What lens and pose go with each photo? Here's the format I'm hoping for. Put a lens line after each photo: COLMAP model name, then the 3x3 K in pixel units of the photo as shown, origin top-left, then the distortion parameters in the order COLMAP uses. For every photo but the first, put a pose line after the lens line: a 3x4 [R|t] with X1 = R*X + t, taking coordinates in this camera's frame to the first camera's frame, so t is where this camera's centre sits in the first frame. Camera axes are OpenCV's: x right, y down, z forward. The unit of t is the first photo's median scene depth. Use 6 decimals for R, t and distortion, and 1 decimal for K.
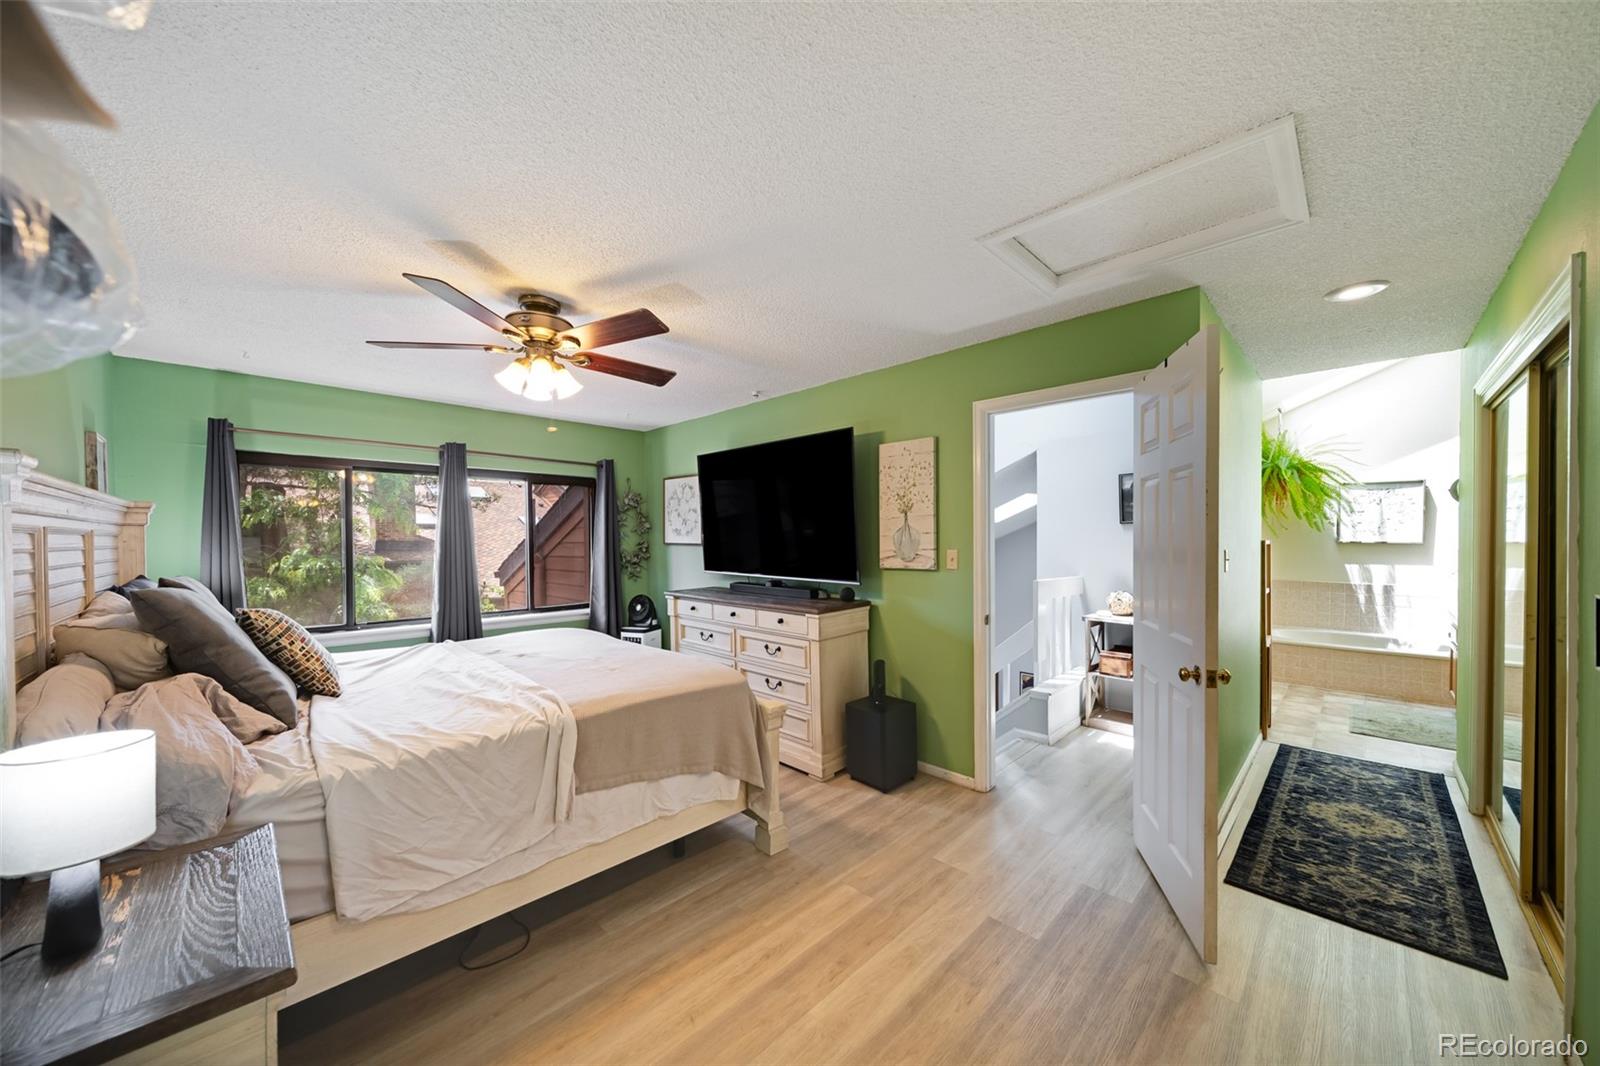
lens RADIAL K [[562.9, 0, 811.7], [0, 562.9, 532.3], [0, 0, 1]] dist [-0.000926, -0.000097]
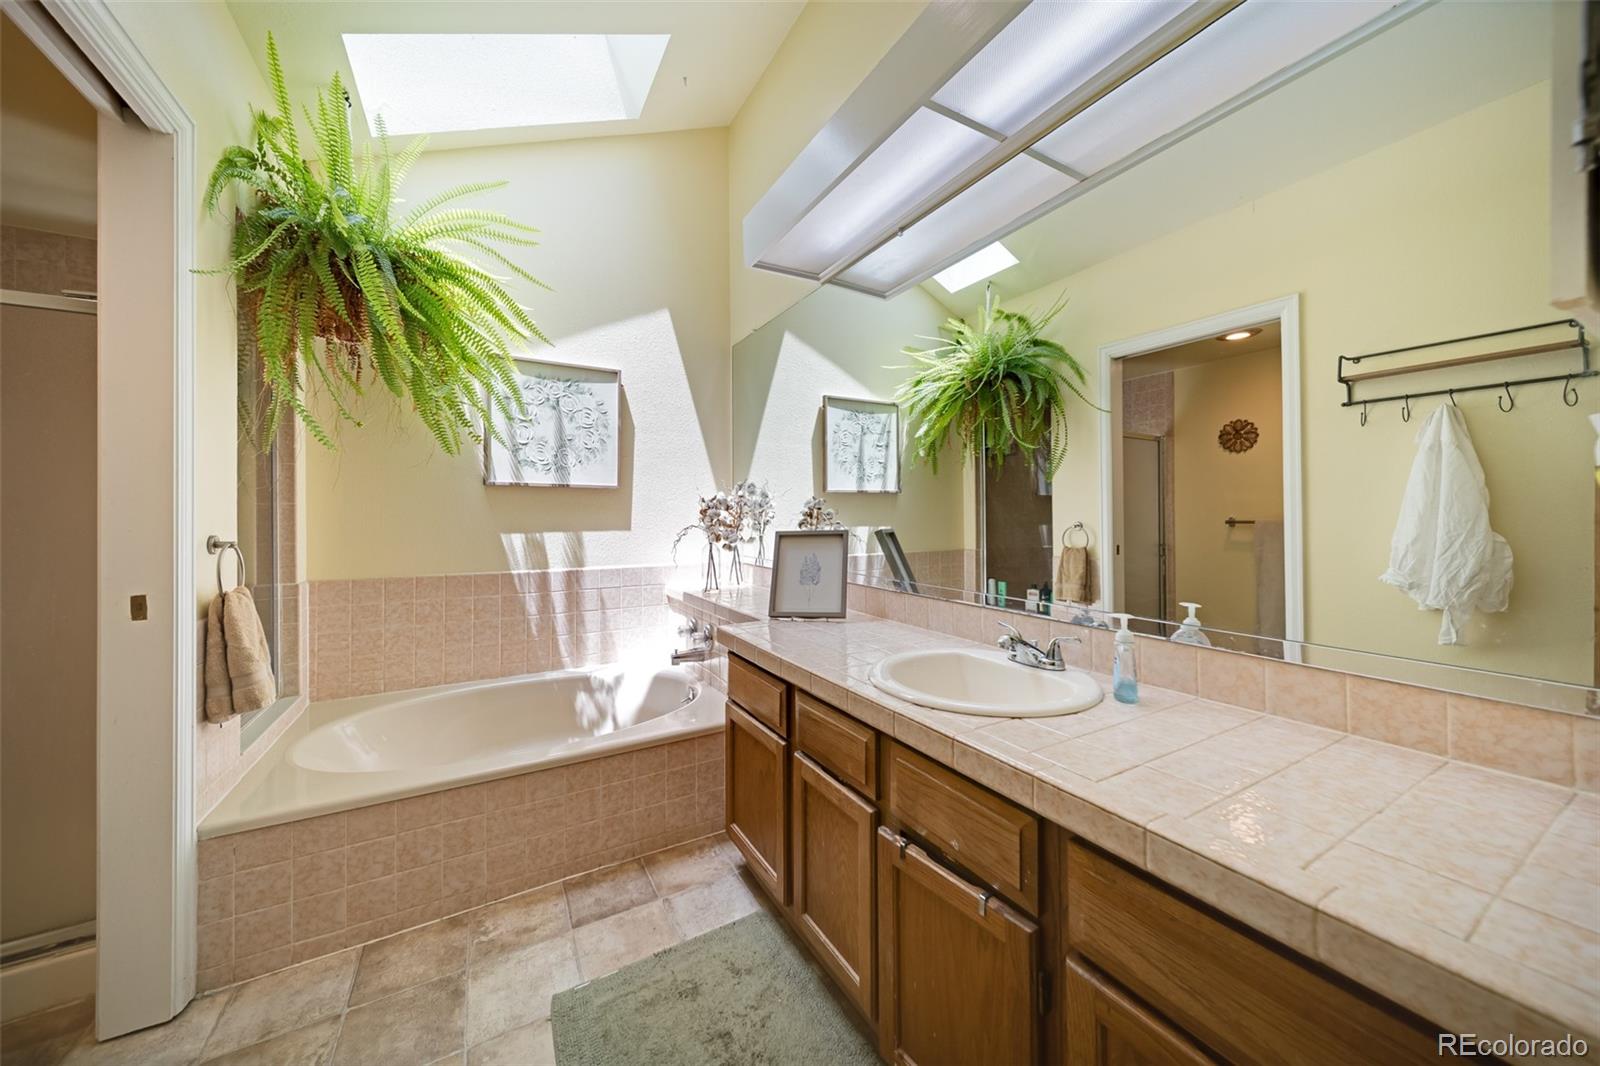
lens RADIAL K [[562.9, 0, 807.3], [0, 562.9, 524.1], [0, 0, 1]] dist [-0.000926, -0.000097]
pose [[0.273747, 0.001236, 0.961801, 0.340884], [0.013246, 0.999899, -0.005055, 0.032805], [-0.961711, 0.014123, 0.273703, 0.375154]]
